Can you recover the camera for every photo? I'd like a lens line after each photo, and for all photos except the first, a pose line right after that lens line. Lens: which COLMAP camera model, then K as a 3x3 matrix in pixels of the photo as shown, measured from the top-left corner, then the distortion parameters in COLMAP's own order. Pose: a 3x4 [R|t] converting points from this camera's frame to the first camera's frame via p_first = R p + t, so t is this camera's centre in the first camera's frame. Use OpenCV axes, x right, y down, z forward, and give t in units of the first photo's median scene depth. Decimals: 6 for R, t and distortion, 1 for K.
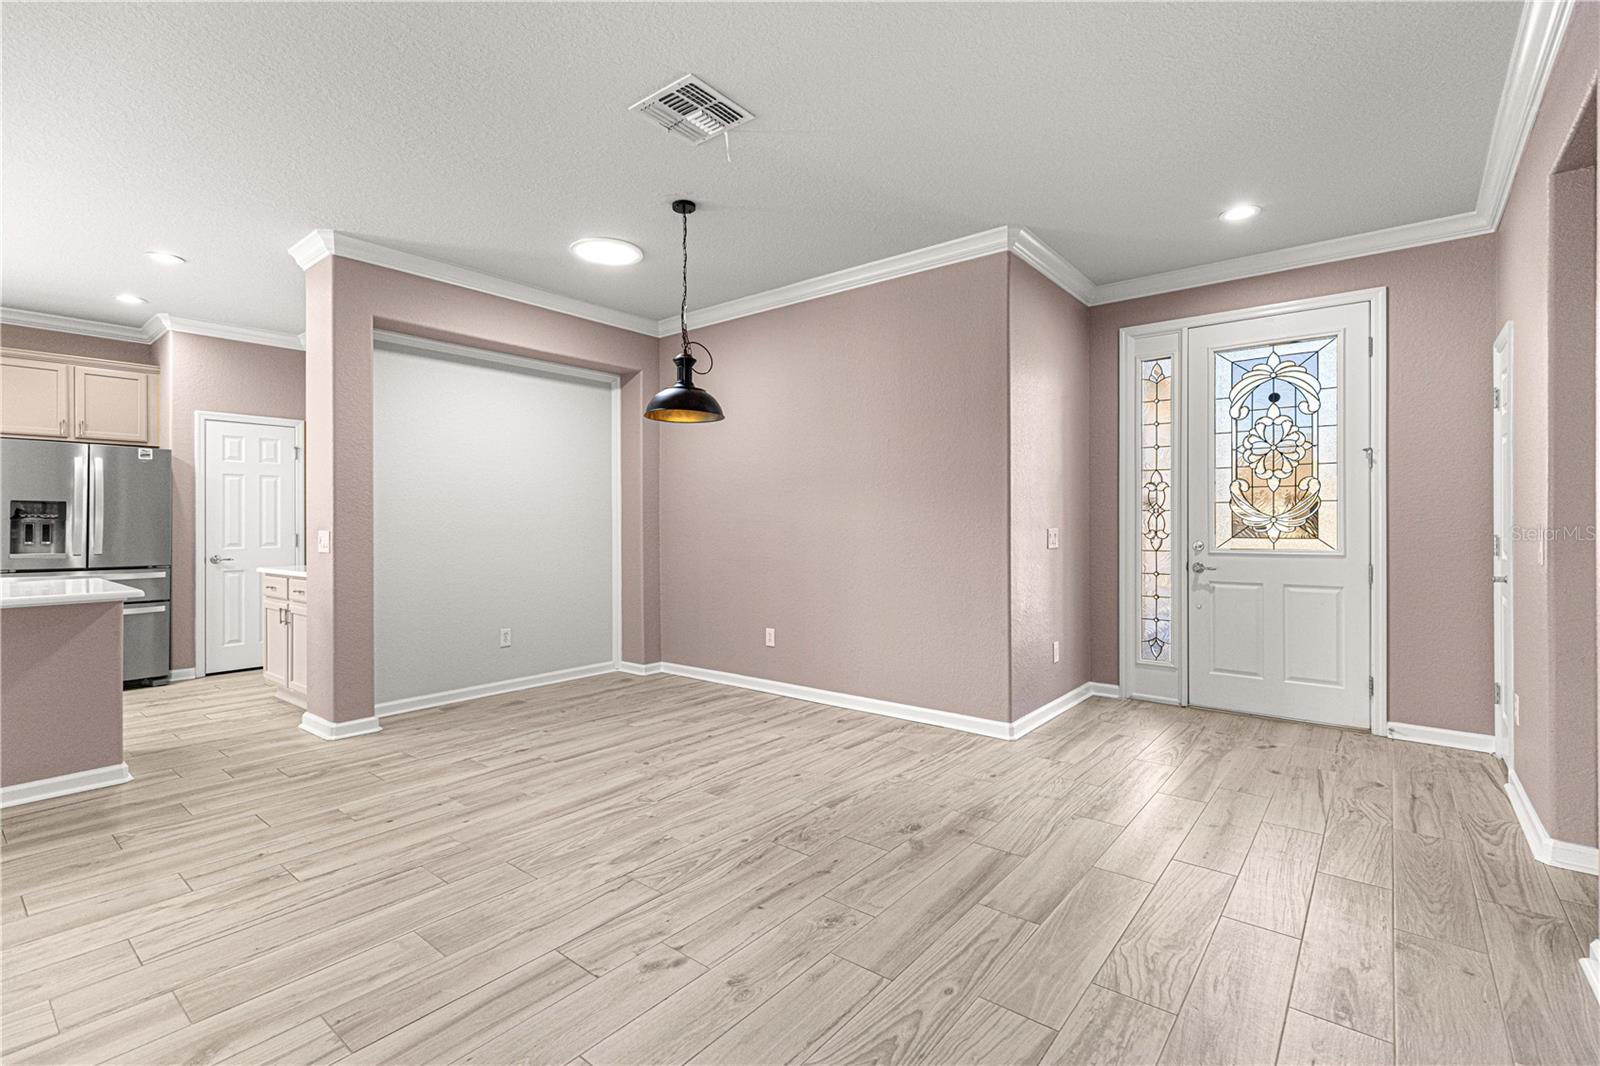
lens RADIAL K [[718.4, 0, 799.7], [0, 718.4, 521.3], [0, 0, 1]] dist [0.011706, -0.000069]
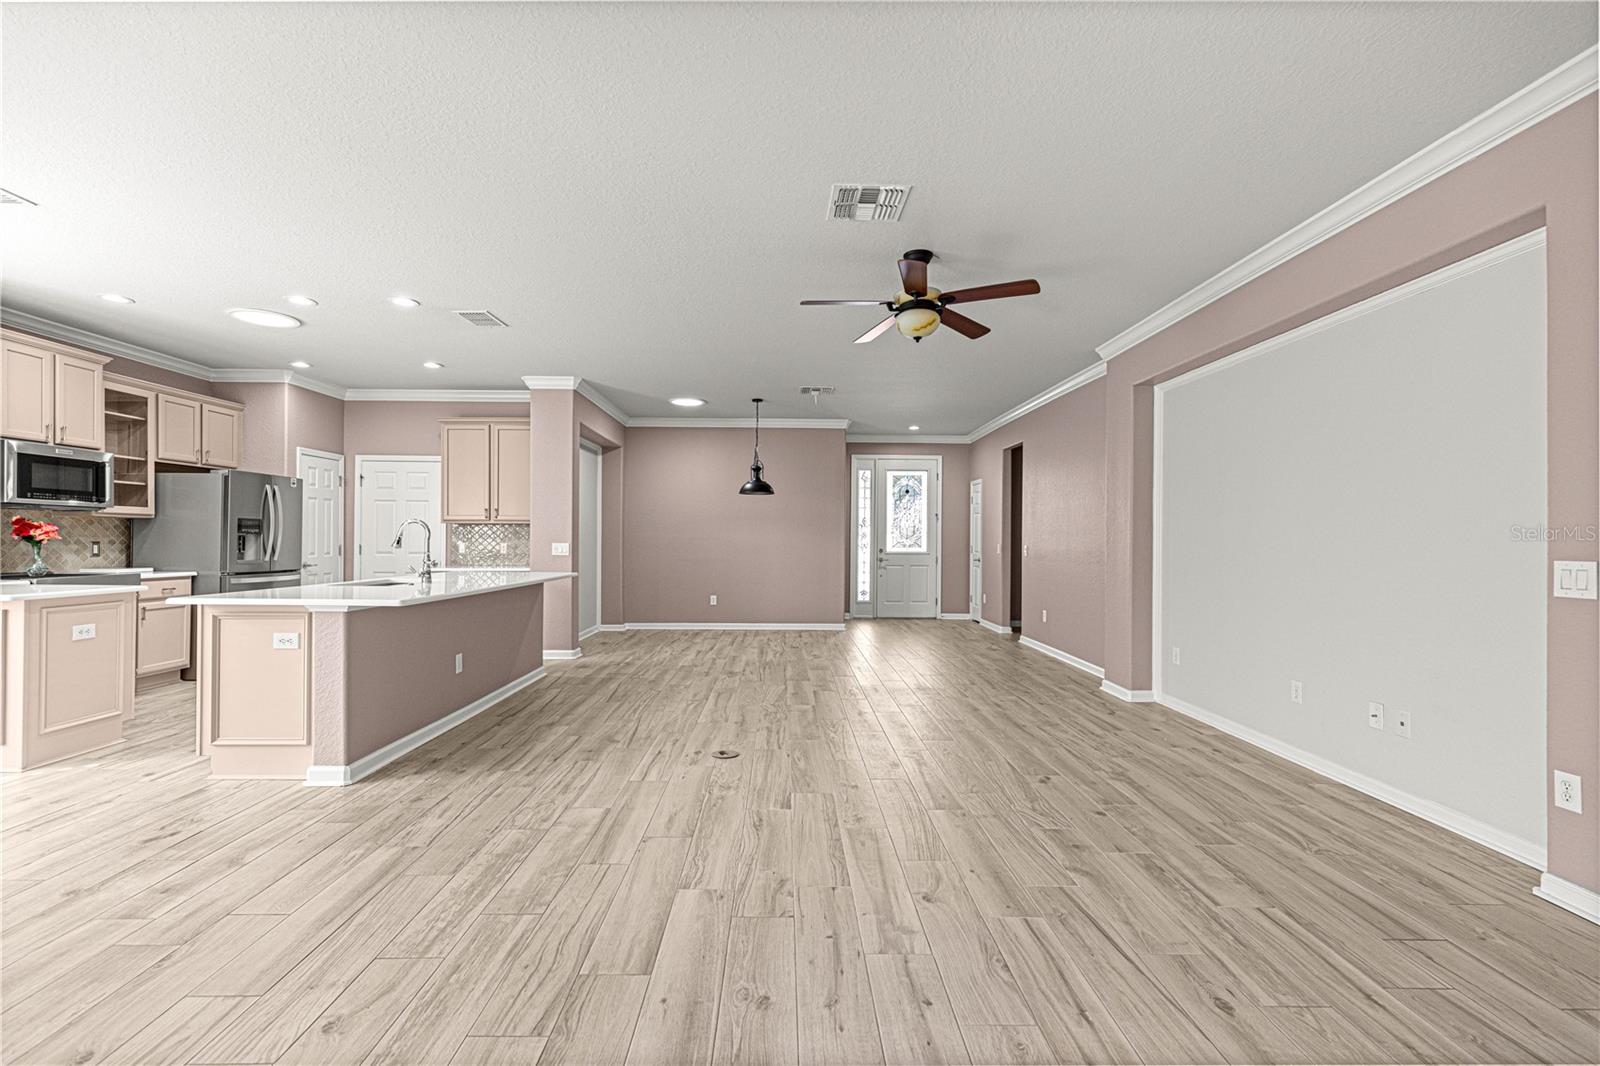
lens RADIAL K [[713.4, 0, 787.7], [0, 713.4, 537.0], [0, 0, 1]] dist [0.008280, -0.000291]
pose [[0.768936, 0.008816, 0.639265, -1.238534], [-0.009688, 0.999951, -0.002137, -0.002808], [-0.639252, -0.004549, 0.768984, -0.640947]]
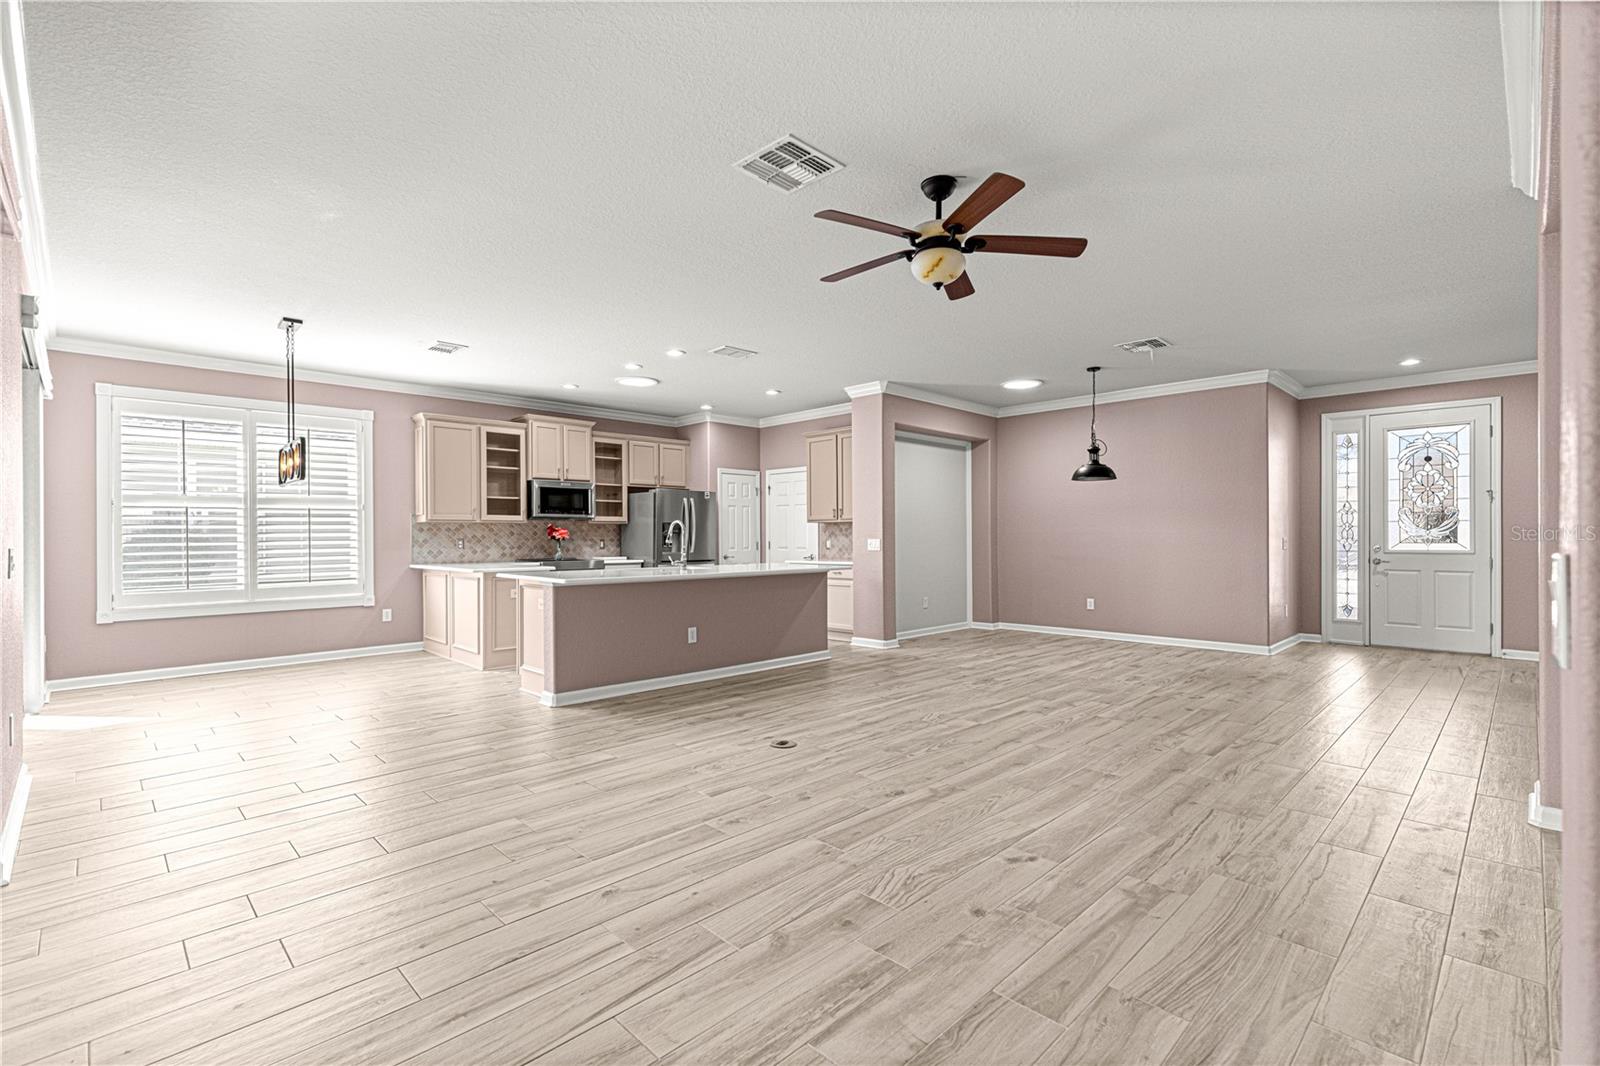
lens RADIAL K [[719.8, 0, 793.0], [0, 719.8, 534.4], [0, 0, 1]] dist [0.009579, -0.000384]
pose [[0.994152, -0.001620, -0.107976, -0.613415], [0.001549, 0.999999, -0.000740, 0.002191], [0.107977, 0.000568, 0.994153, -0.813426]]
